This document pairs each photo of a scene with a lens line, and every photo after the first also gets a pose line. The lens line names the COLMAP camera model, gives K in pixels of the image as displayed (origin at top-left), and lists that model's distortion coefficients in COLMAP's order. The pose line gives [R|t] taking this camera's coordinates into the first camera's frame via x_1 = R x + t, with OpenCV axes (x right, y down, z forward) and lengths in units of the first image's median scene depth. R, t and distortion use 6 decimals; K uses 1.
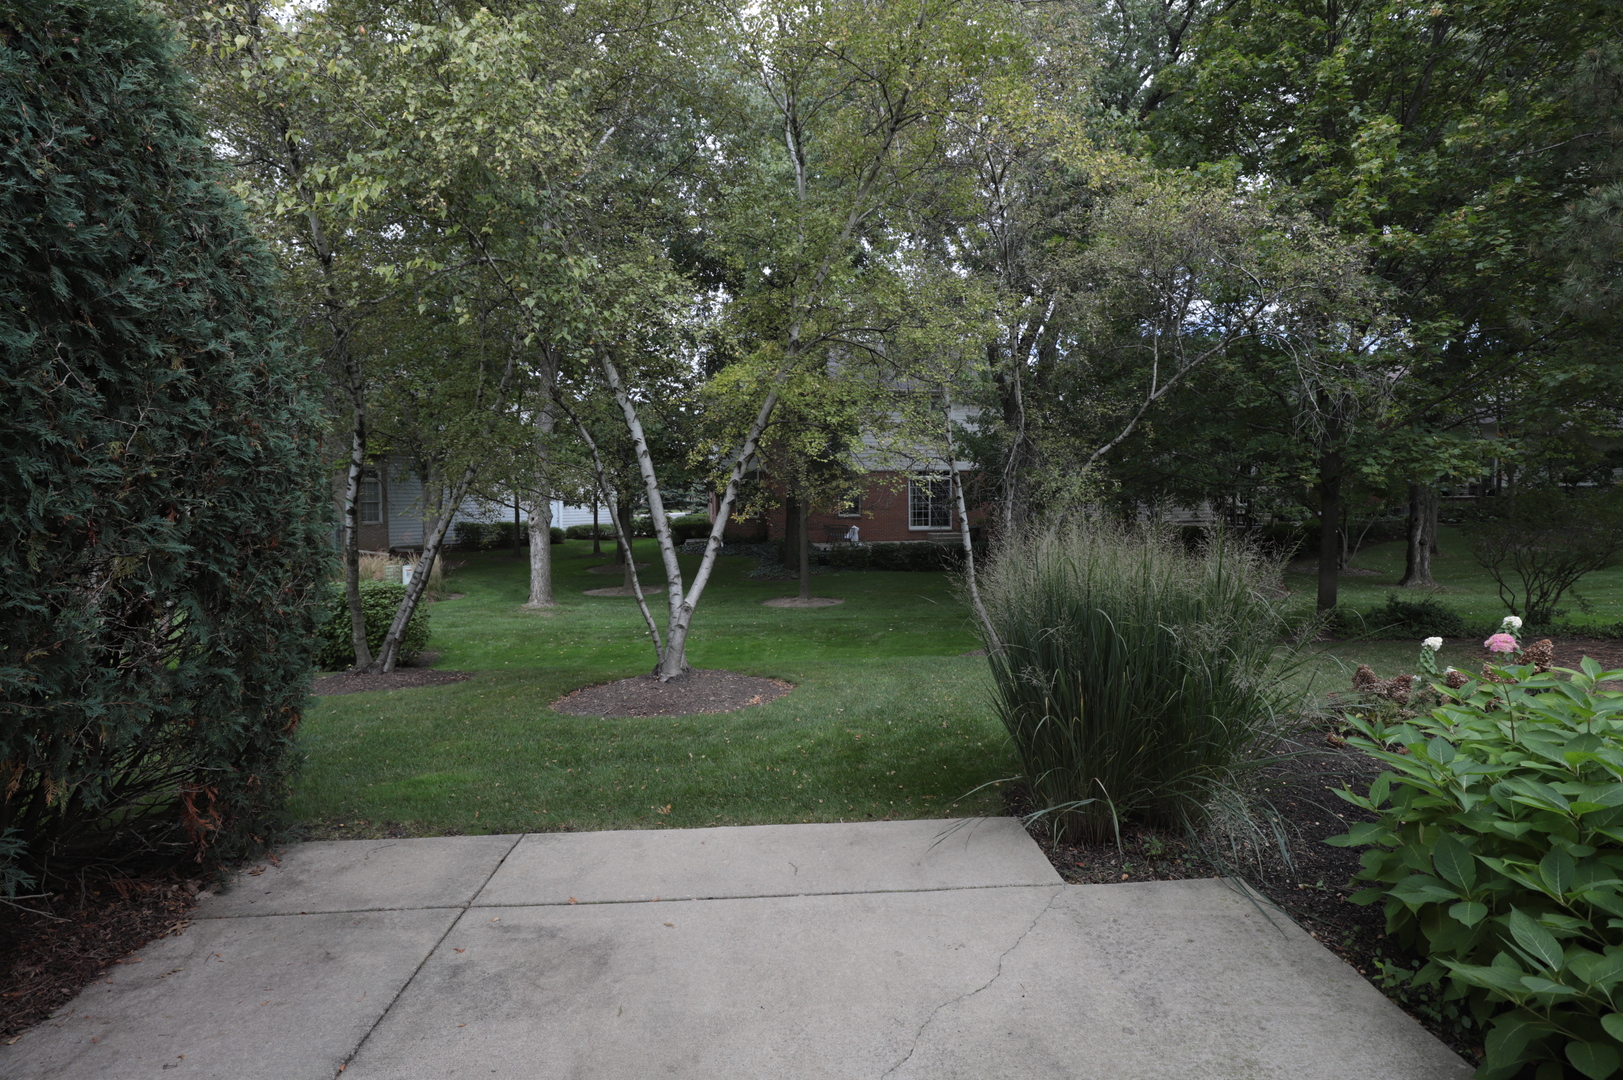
lens RADIAL K [[810.0, 0, 811.5], [0, 810.0, 540.0], [0, 0, 1]] dist [-0.017877, 0.000716]
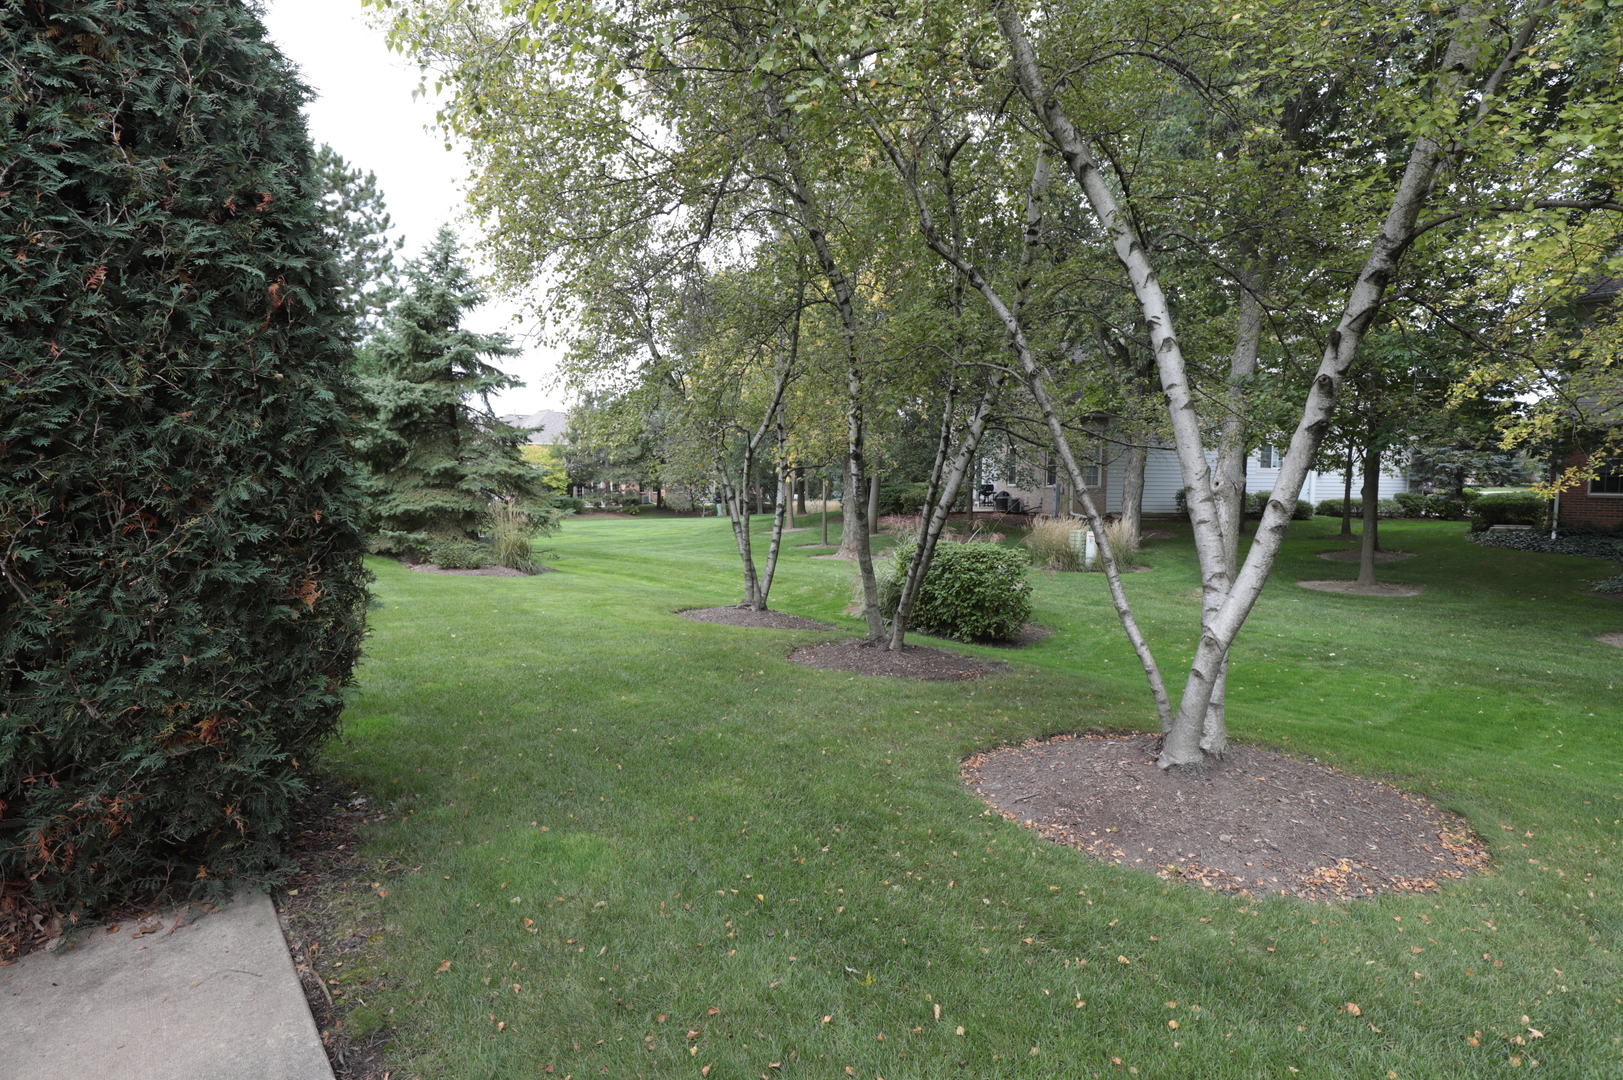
lens RADIAL K [[810.0, 0, 811.5], [0, 810.0, 540.0], [0, 0, 1]] dist [-0.017877, 0.000716]
pose [[0.627207, 0.079781, -0.774756, 0.072726], [-0.052213, 0.996809, 0.060378, 0.003860], [0.777100, 0.002583, 0.629371, 0.471025]]
